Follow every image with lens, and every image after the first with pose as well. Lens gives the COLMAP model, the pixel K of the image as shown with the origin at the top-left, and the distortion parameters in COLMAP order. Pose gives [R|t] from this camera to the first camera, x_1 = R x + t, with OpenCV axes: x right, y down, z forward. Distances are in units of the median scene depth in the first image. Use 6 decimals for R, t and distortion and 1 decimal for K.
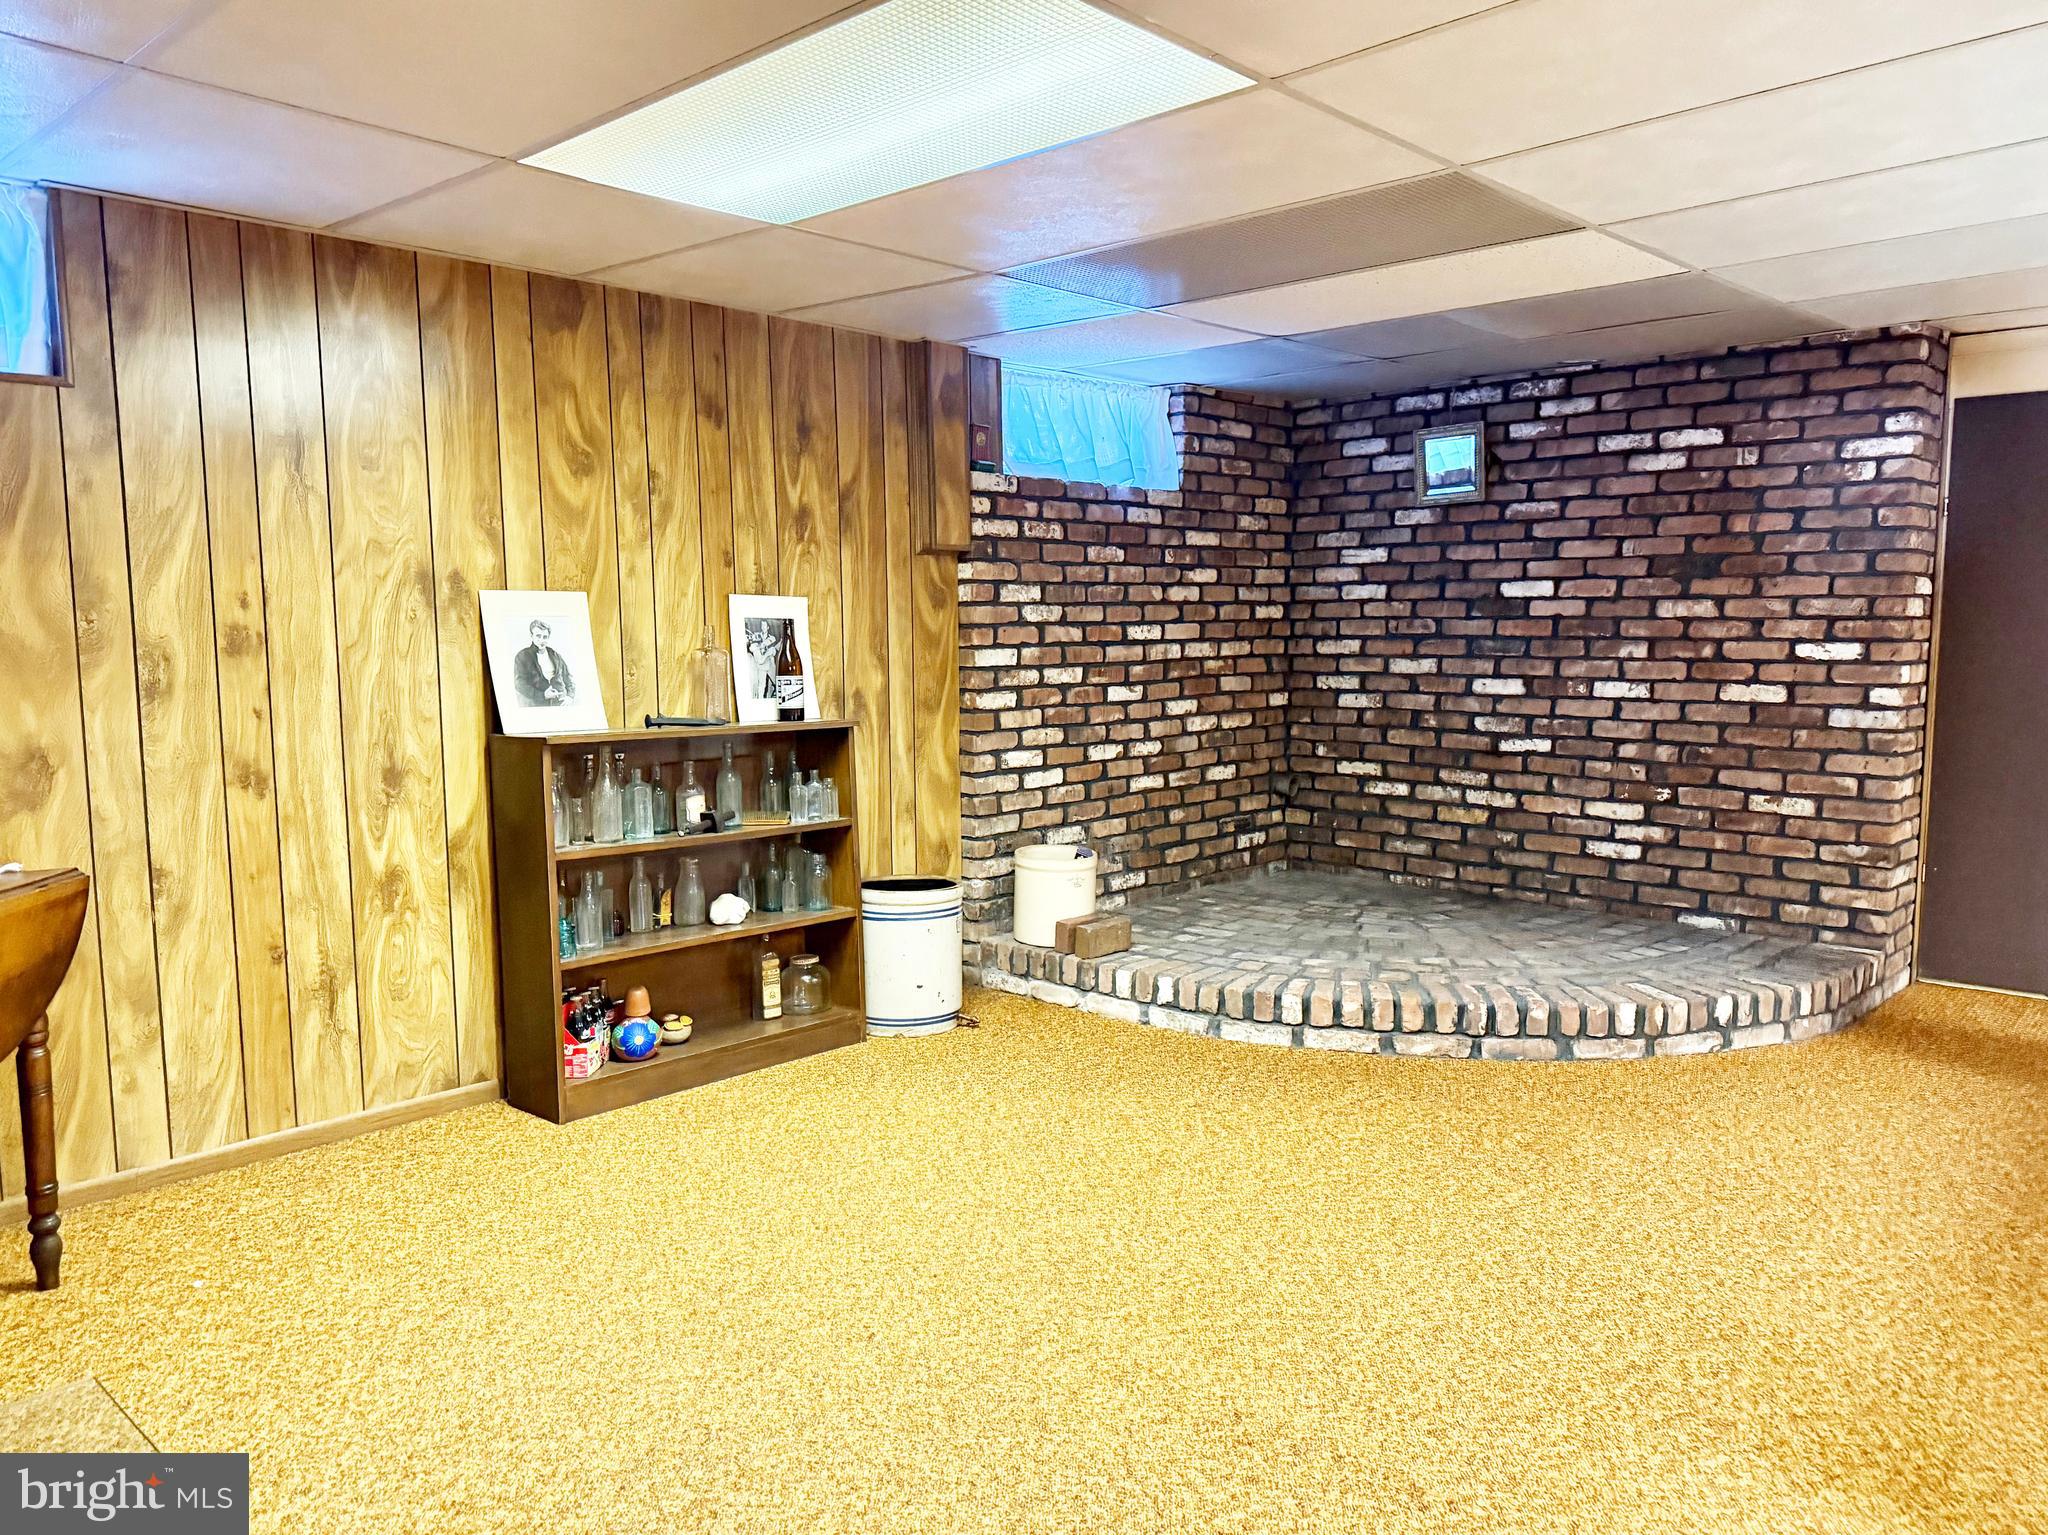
lens RADIAL K [[1453.7, 0, 1024.0], [0, 1453.7, 767.5], [0, 0, 1]] dist [0.127407, -0.201729]
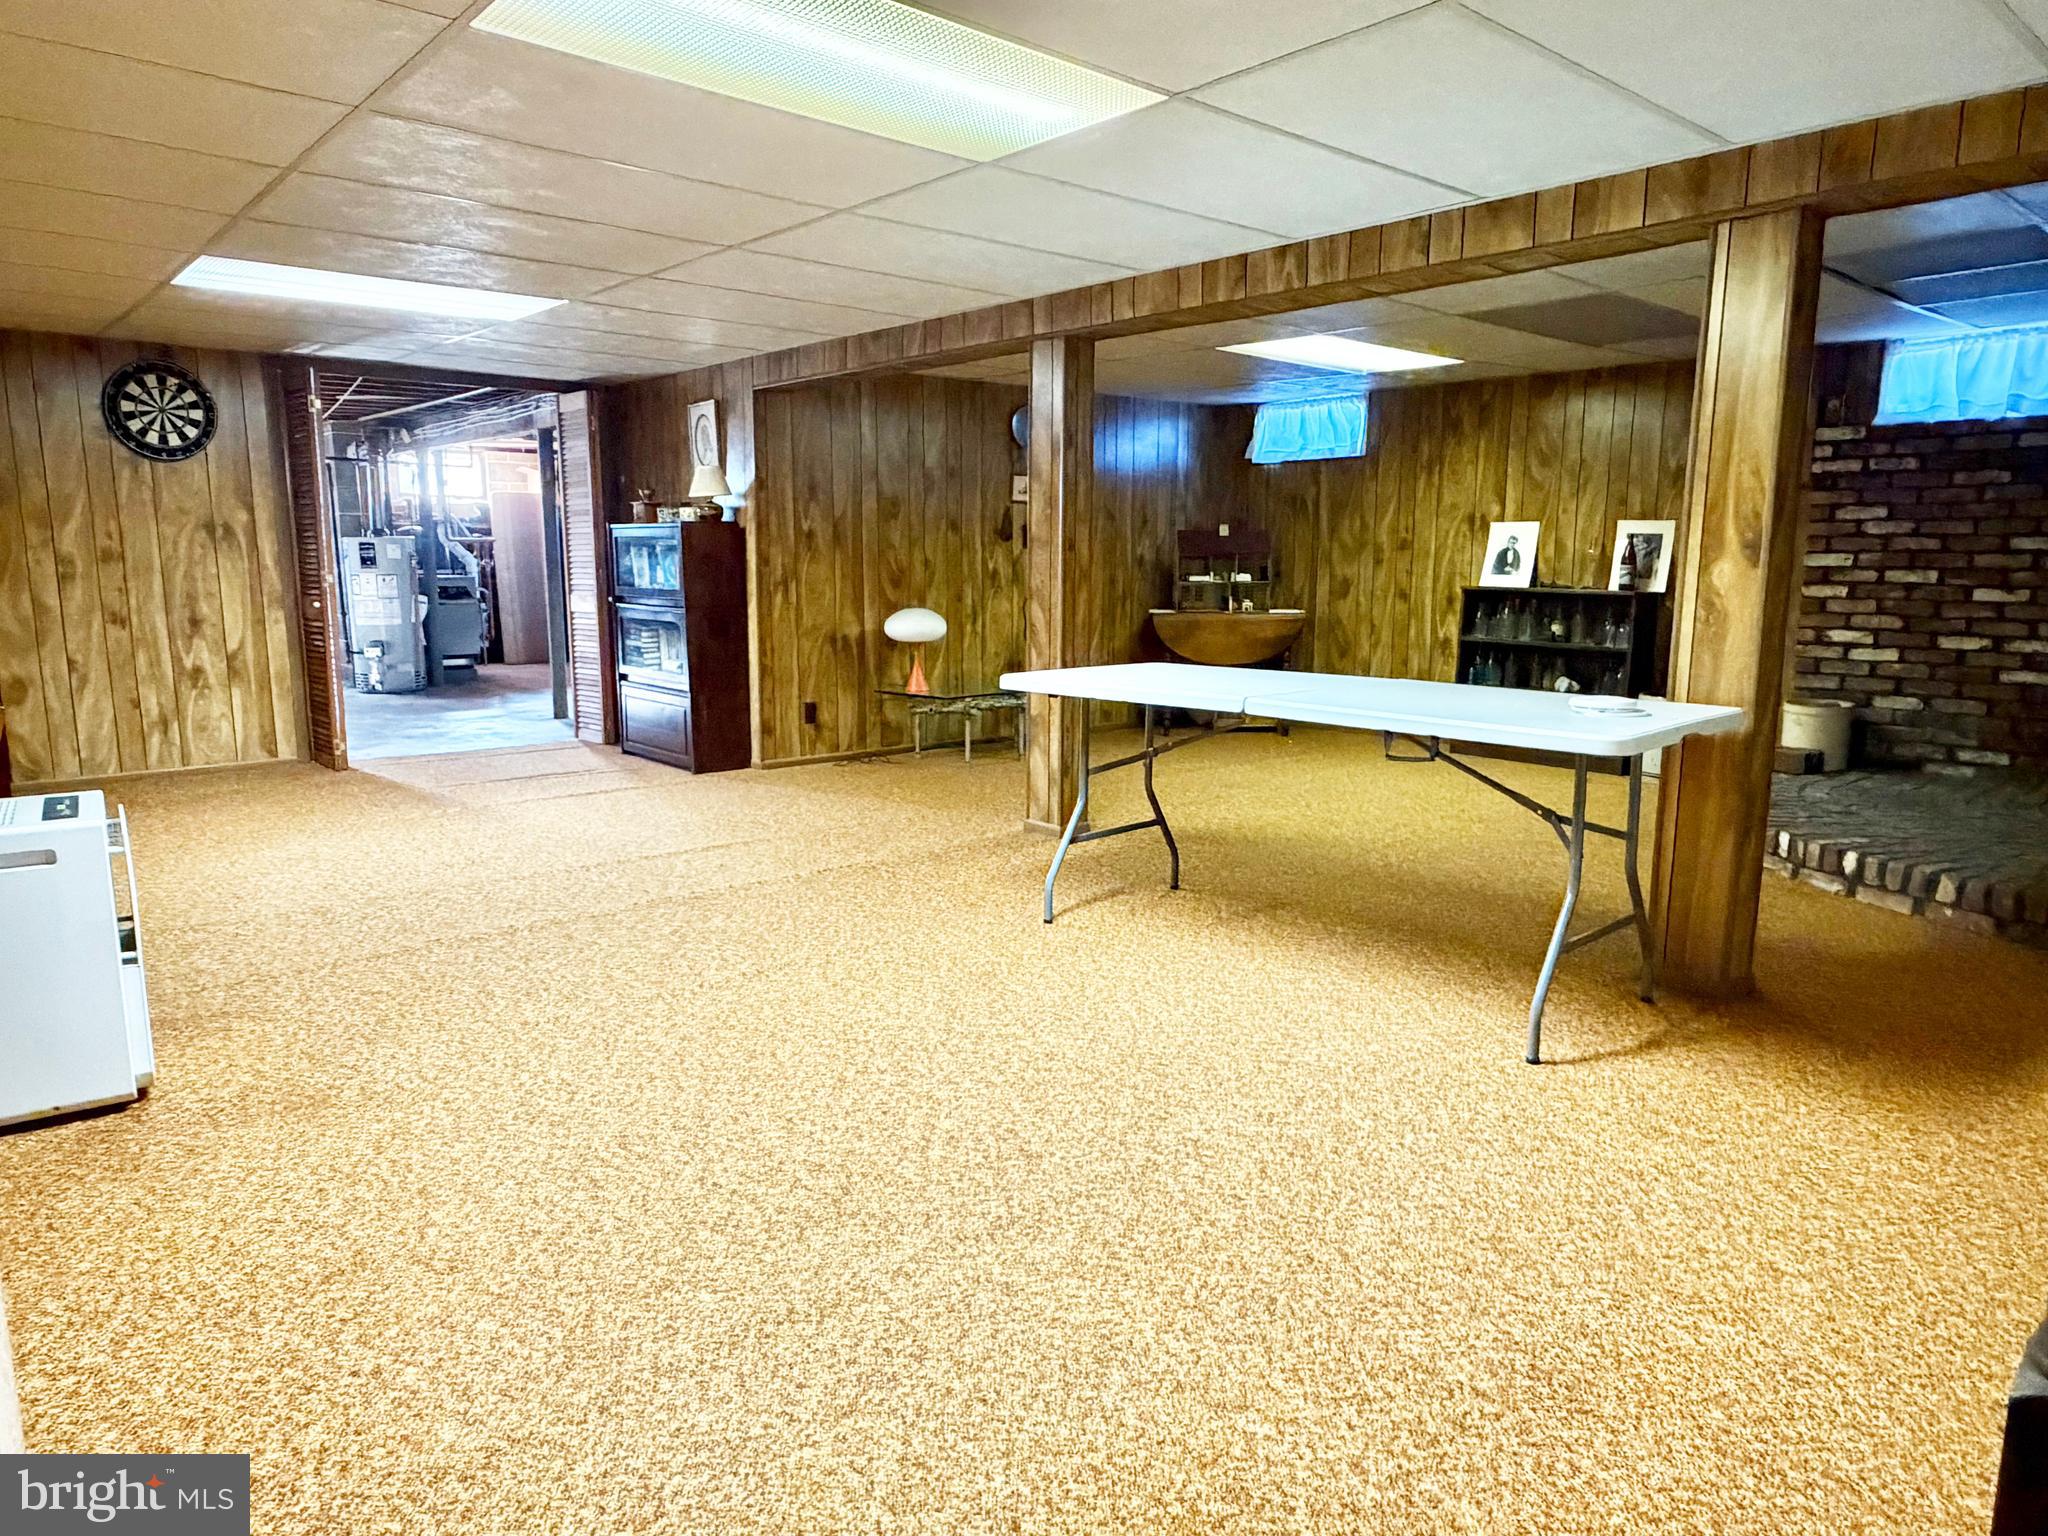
lens RADIAL K [[1305.4, 0, 1024.0], [0, 1305.4, 768.0], [0, 0, 1]] dist [0.001162, 0.000480]
pose [[-0.089550, 0.169548, -0.981445, 1.323188], [-0.100674, 0.978816, 0.178280, -0.026387], [0.990881, 0.114771, -0.070584, 0.350421]]
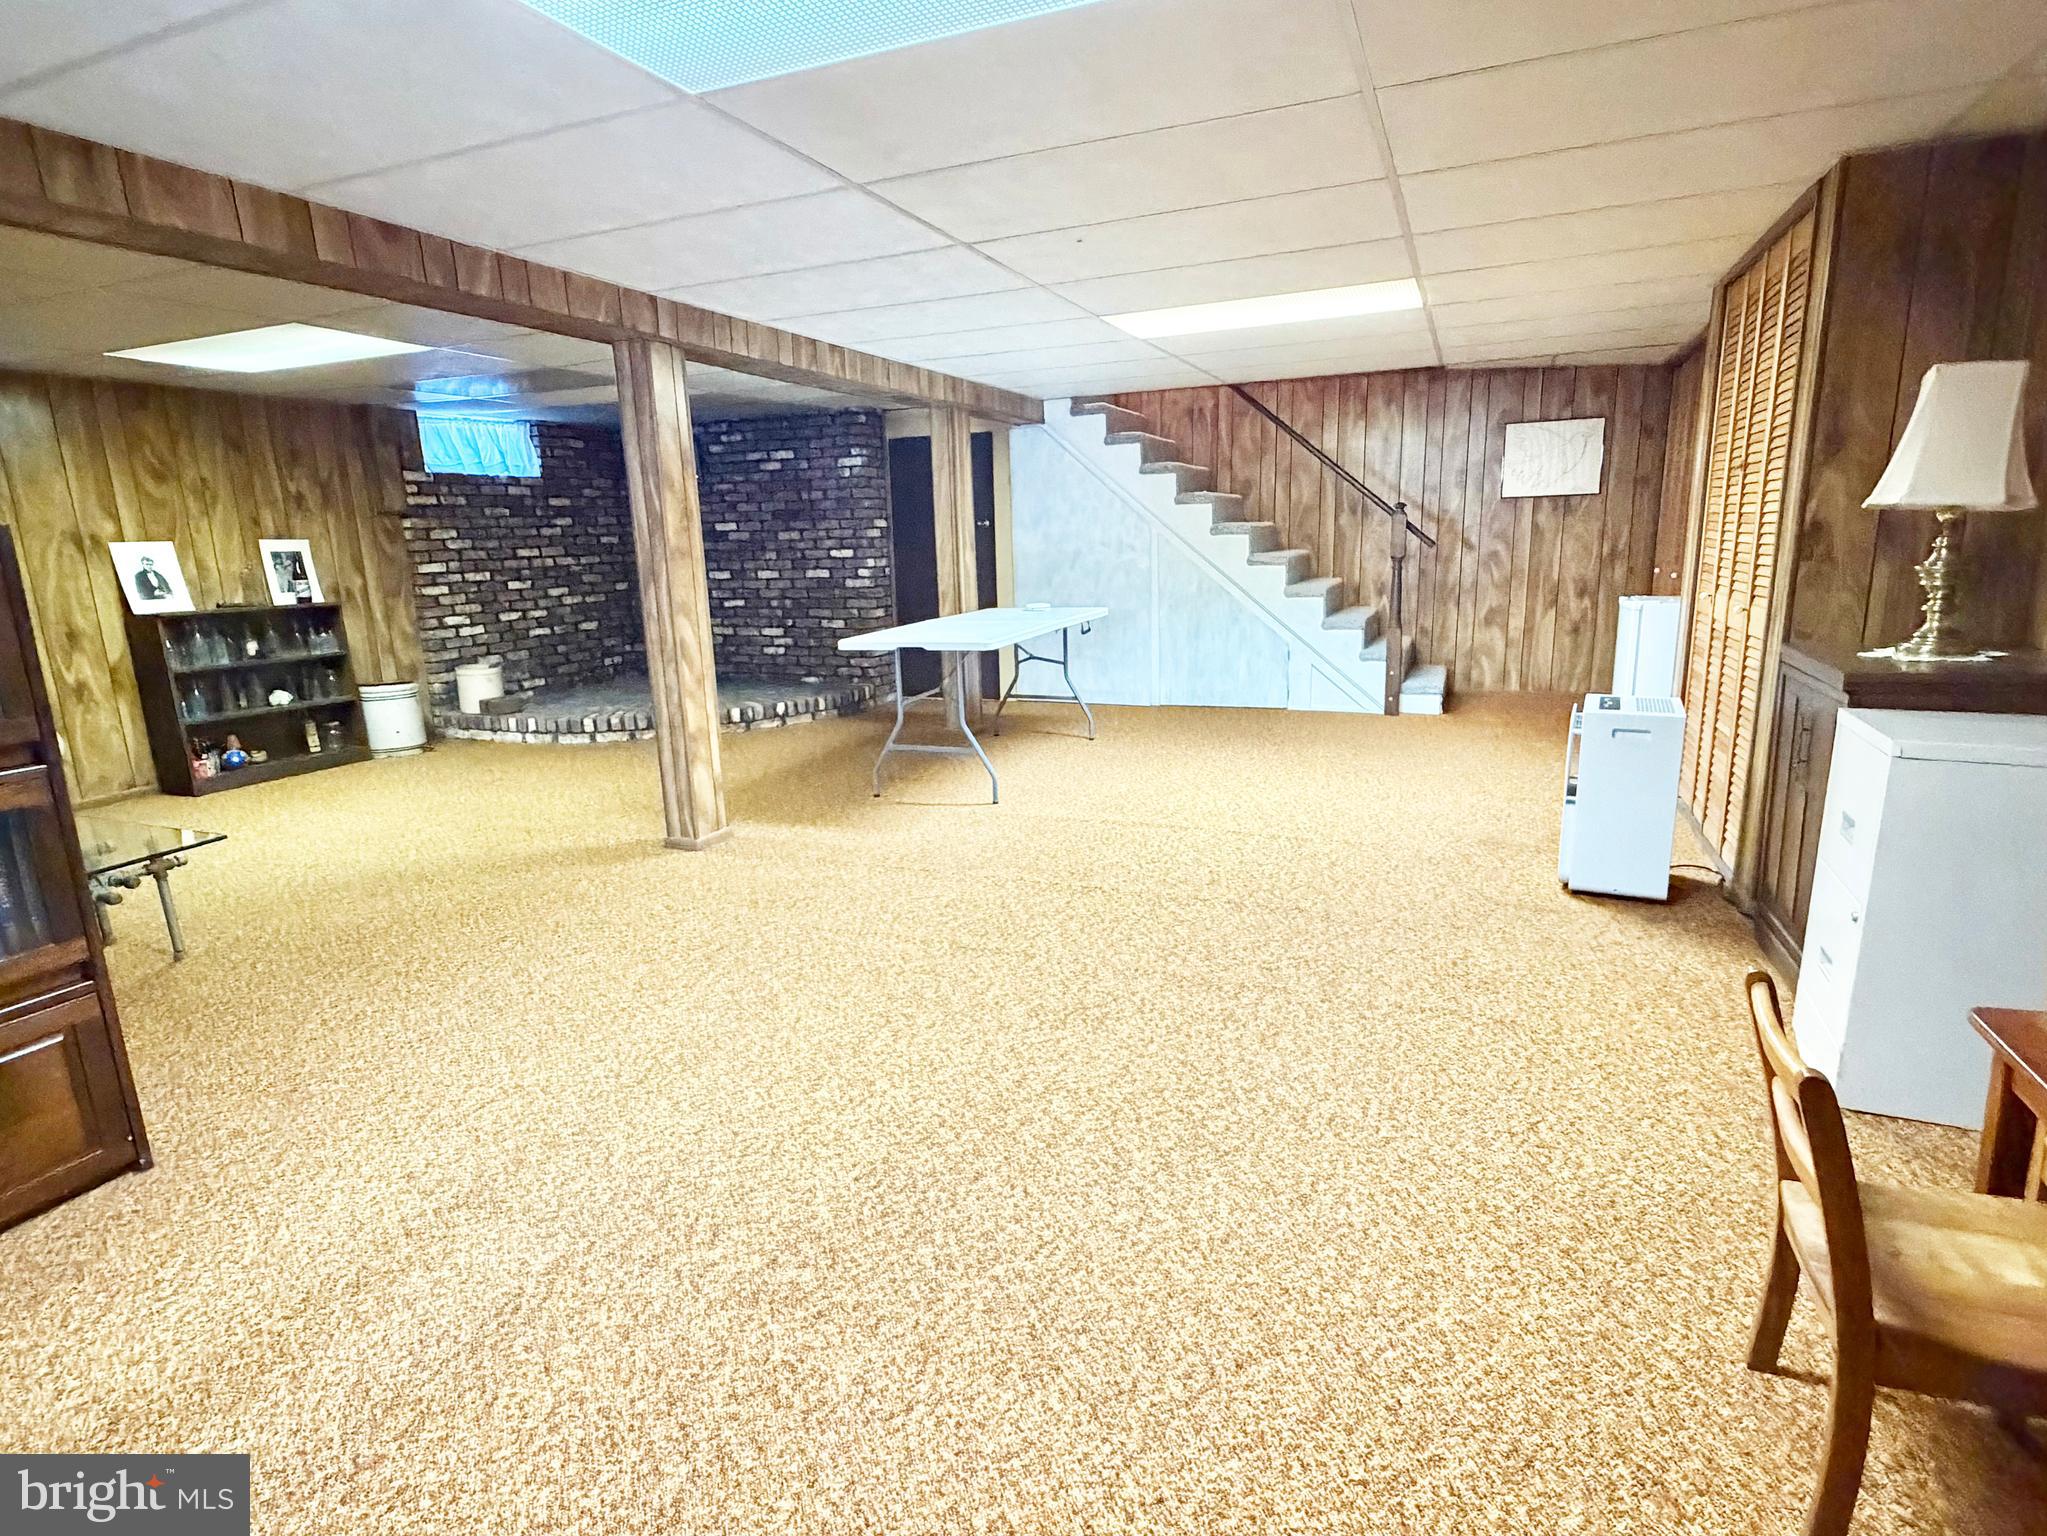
lens RADIAL K [[1062.3, 0, 1013.0], [0, 1062.3, 765.4], [0, 0, 1]] dist [0.001370, 0.001139]
pose [[0.937259, -0.096875, 0.334903, 0.208058], [0.059420, 0.990951, 0.120352, 0.060954], [-0.343532, -0.092901, 0.934535, -0.617773]]
